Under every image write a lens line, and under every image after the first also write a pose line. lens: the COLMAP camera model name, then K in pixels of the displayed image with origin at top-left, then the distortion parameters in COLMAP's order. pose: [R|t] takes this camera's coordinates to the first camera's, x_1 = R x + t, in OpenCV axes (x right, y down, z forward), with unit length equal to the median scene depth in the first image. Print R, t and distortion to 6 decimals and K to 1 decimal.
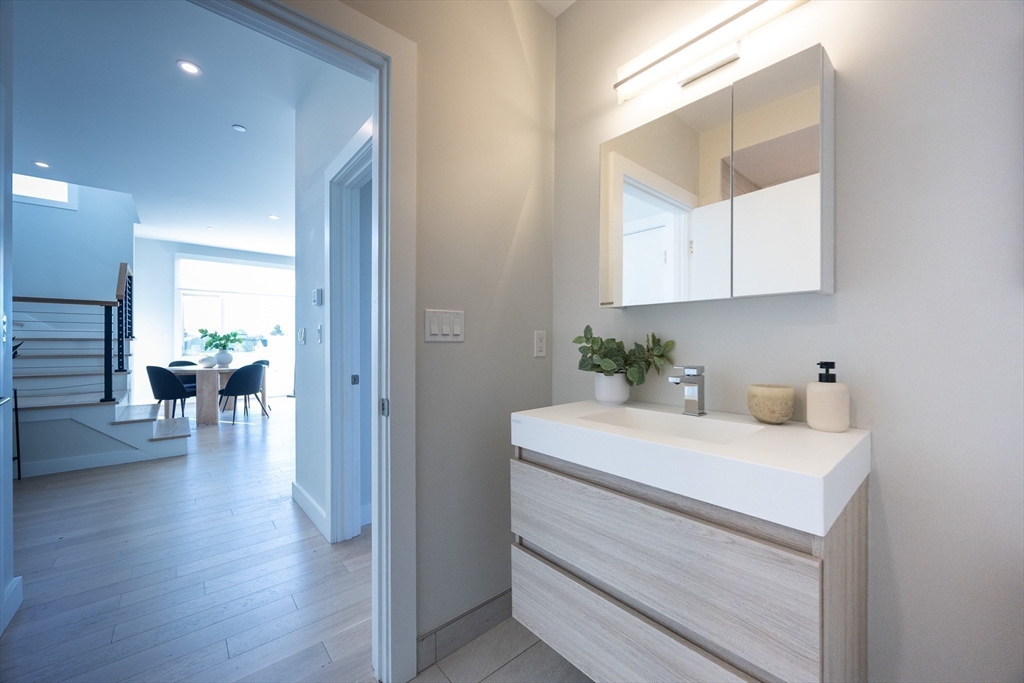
lens RADIAL K [[394.7, 0, 512.8], [0, 394.7, 341.3], [0, 0, 1]] dist [-0.001976, -0.000041]
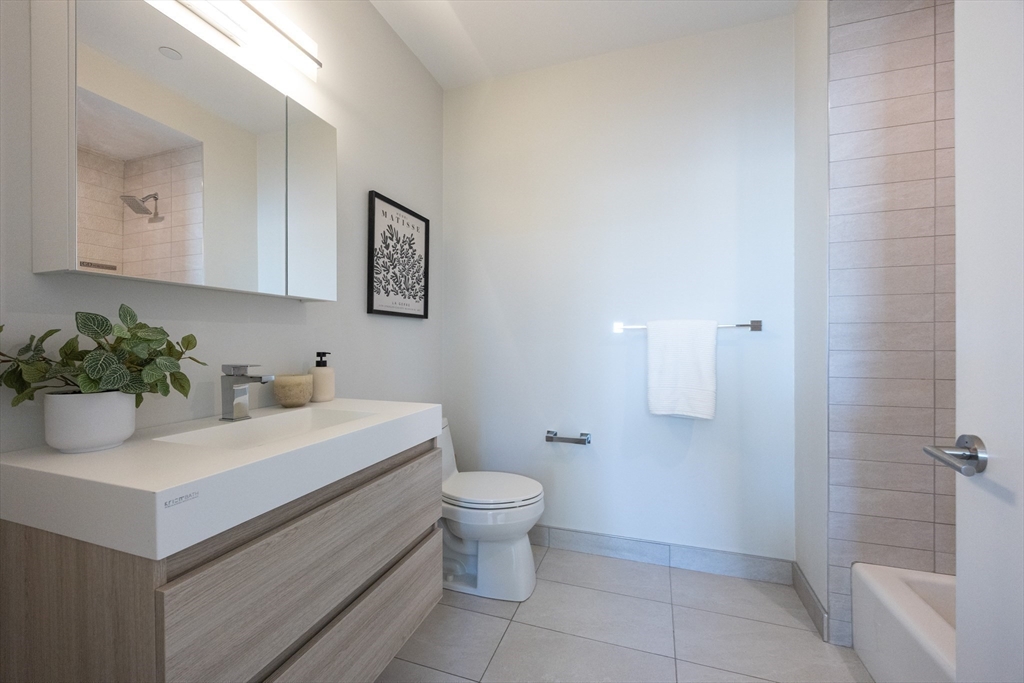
lens RADIAL K [[394.7, 0, 512.7], [0, 394.7, 343.1], [0, 0, 1]] dist [-0.001976, -0.000041]
pose [[-0.501731, 0.000561, 0.865023, -0.755331], [0.003383, 0.999993, 0.001314, 0.020665], [-0.865017, 0.003586, -0.501730, 1.123687]]
